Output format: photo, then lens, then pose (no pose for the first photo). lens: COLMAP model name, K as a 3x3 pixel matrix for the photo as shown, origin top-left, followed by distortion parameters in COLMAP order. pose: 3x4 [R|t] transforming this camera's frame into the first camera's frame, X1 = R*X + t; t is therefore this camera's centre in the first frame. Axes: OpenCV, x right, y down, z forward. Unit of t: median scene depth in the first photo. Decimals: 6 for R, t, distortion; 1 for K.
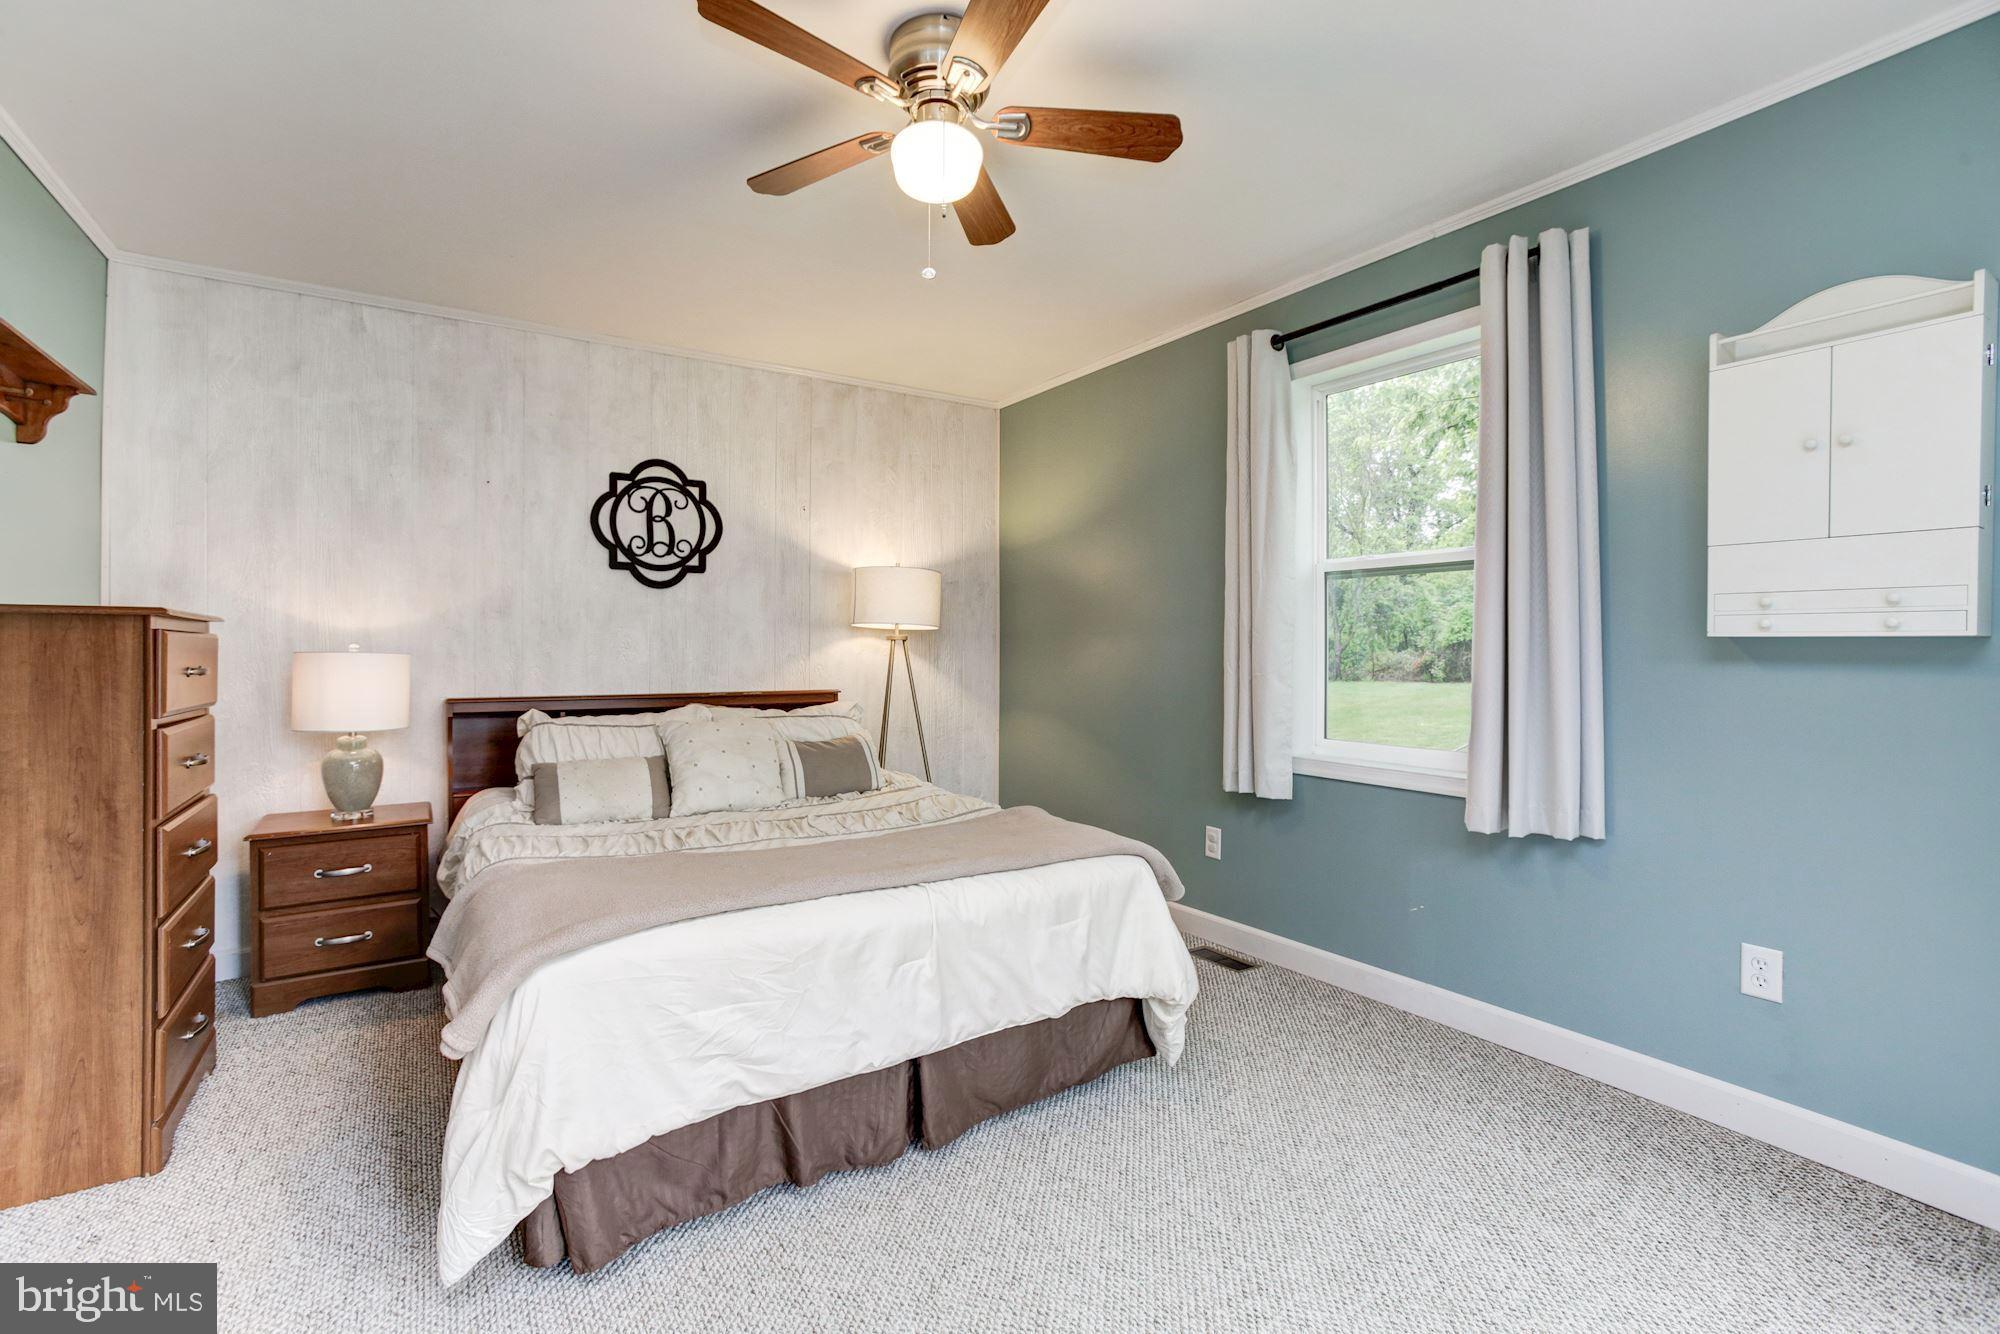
lens RADIAL K [[926.7, 0, 1000.3], [0, 926.7, 643.3], [0, 0, 1]] dist [-0.059163, 0.037537]
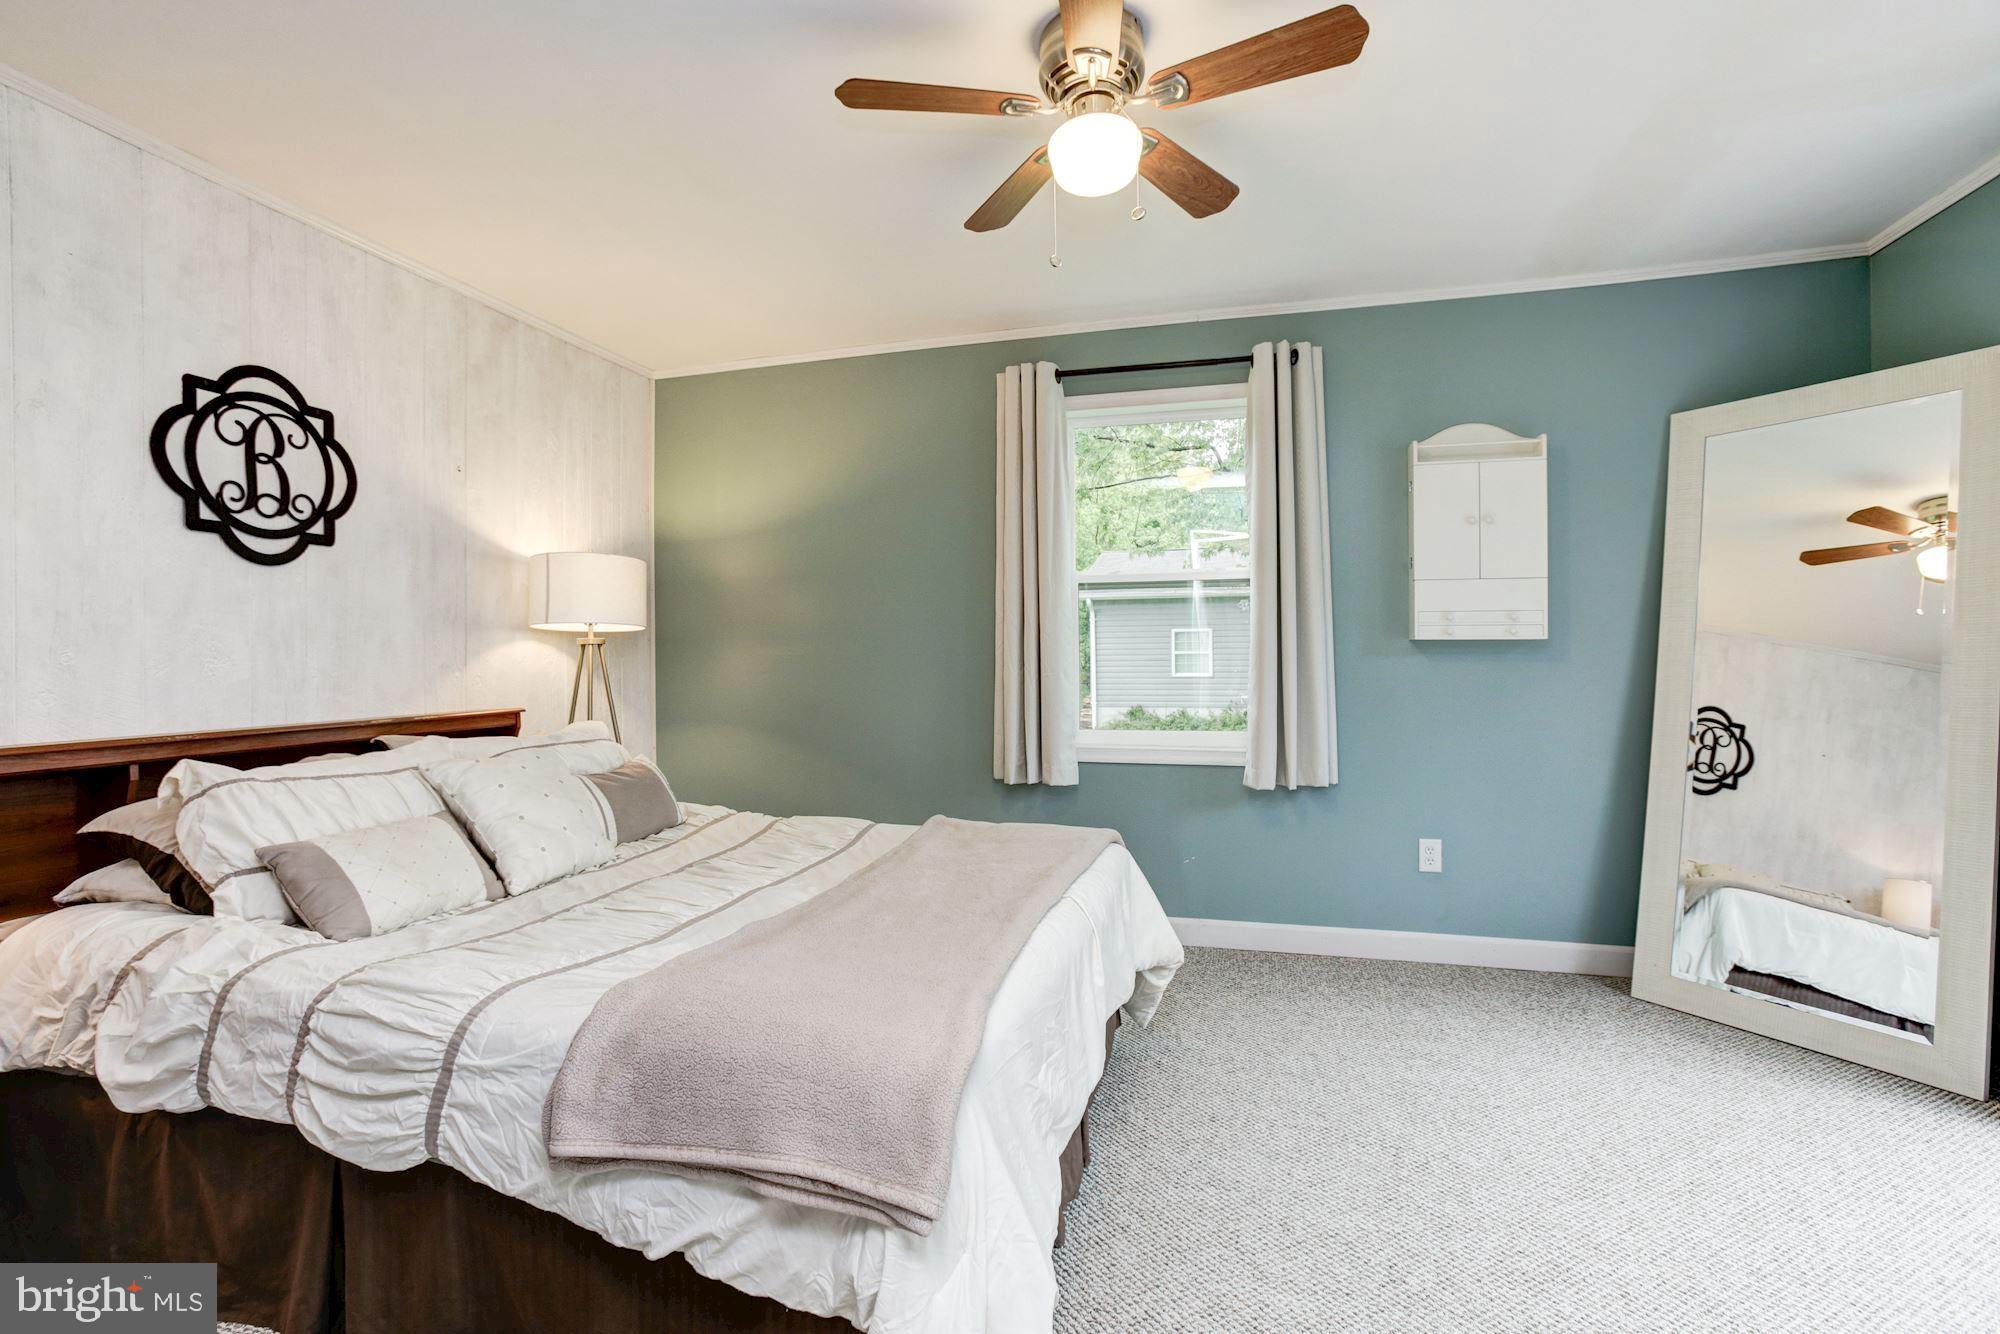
lens RADIAL K [[926.7, 0, 1000.3], [0, 926.7, 643.3], [0, 0, 1]] dist [-0.059163, 0.037537]
pose [[0.747173, -0.000391, 0.664630, -0.413422], [0.005391, 0.999970, -0.005473, 0.002295], [-0.664608, 0.007672, 0.747153, 0.174141]]
